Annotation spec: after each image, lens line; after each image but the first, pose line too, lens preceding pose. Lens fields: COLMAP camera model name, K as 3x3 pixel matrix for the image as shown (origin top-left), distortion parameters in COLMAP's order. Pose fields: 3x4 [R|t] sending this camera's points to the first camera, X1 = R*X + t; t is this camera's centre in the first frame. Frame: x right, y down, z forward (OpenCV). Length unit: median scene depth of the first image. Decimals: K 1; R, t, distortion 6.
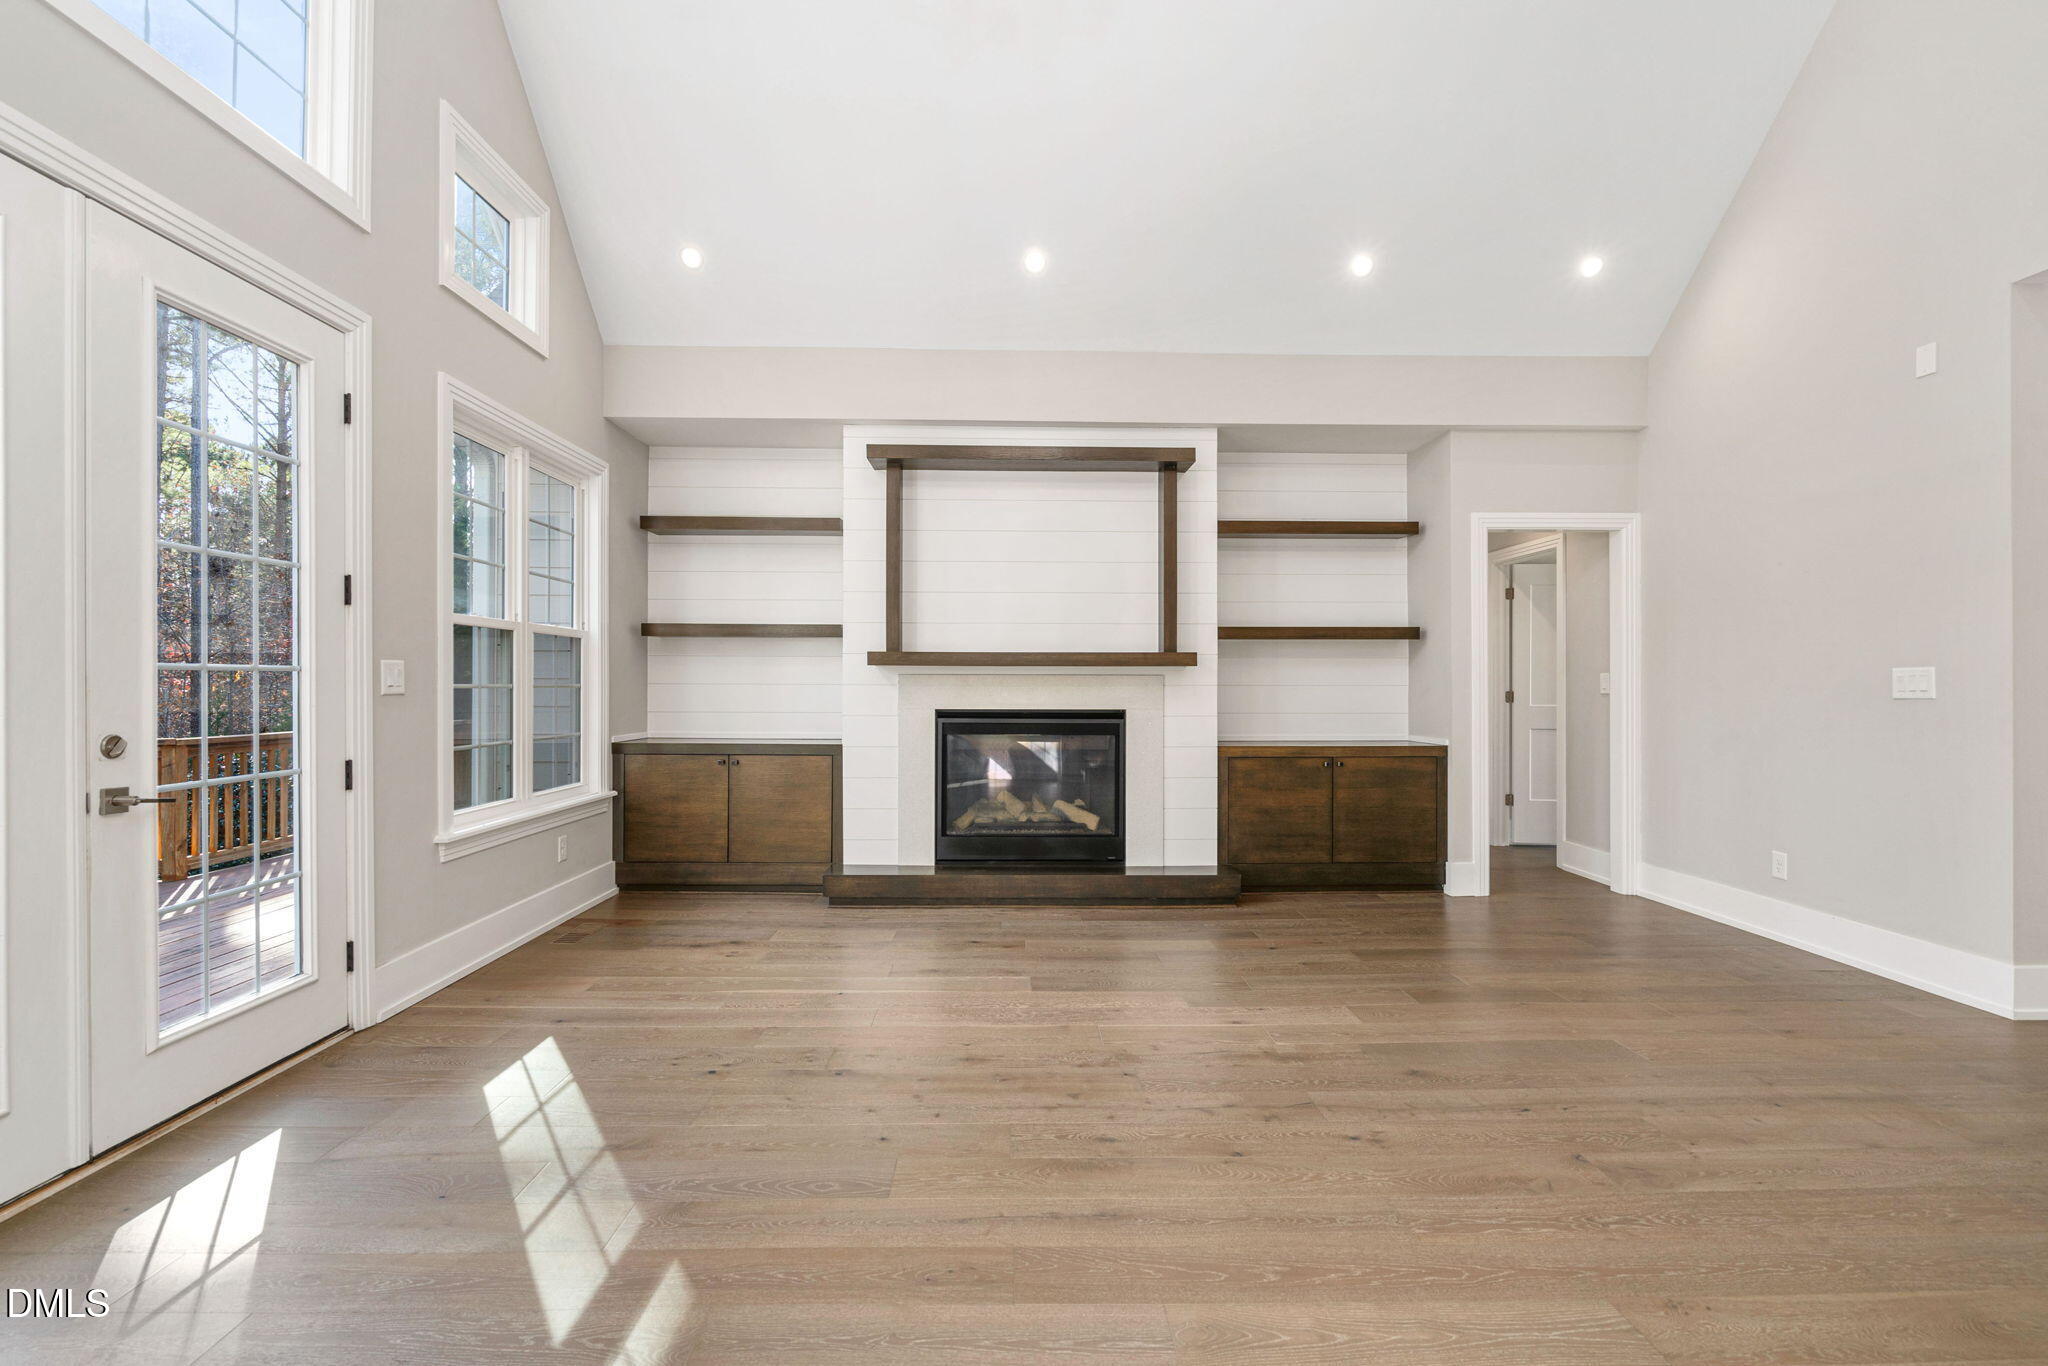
lens RADIAL K [[935.6, 0, 1020.7], [0, 935.6, 680.9], [0, 0, 1]] dist [-0.004036, 0.001000]
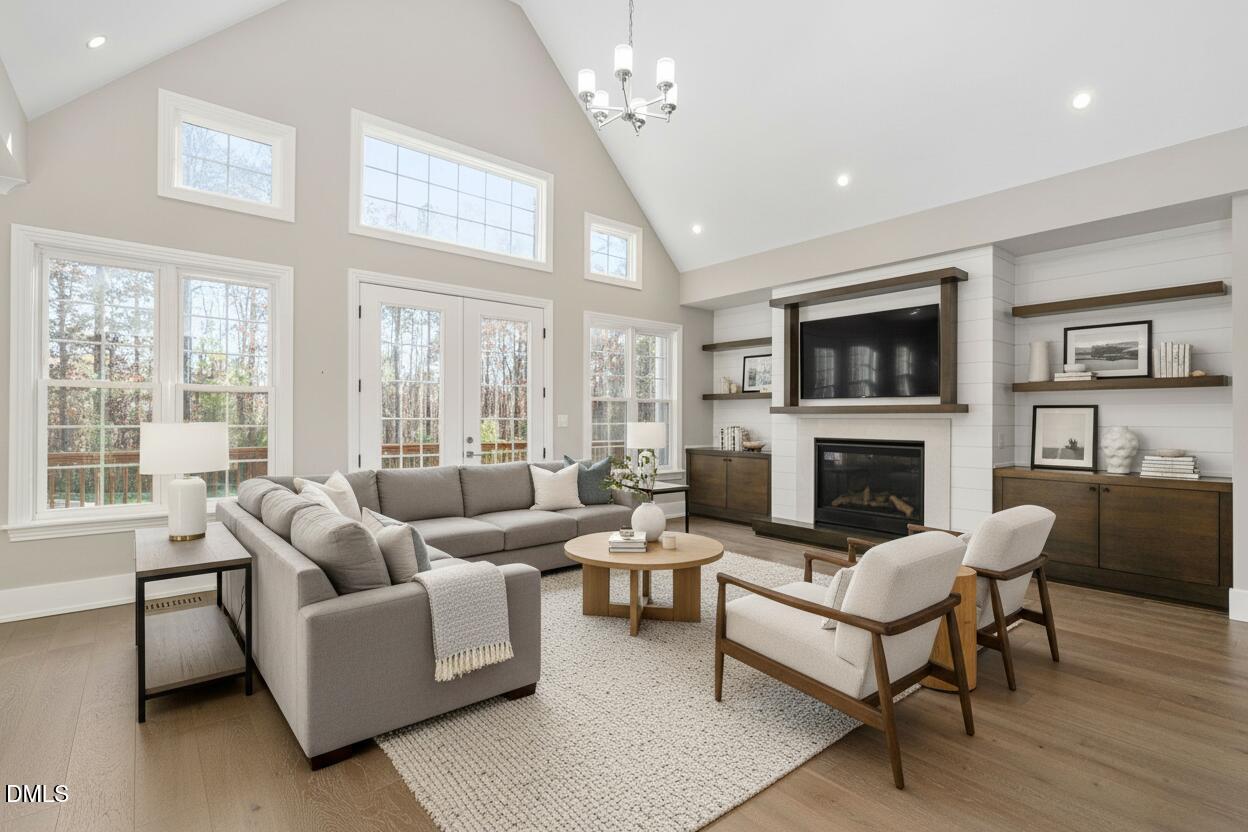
lens RADIAL K [[583.3, 0, 625.0], [0, 583.3, 403.3], [0, 0, 1]] dist [-0.000705, 0.000379]
pose [[0.629795, -0.017683, -0.776560, 0.557347], [0.000671, 0.999753, -0.022222, -0.011126], [0.776761, 0.013474, 0.629651, -0.000370]]
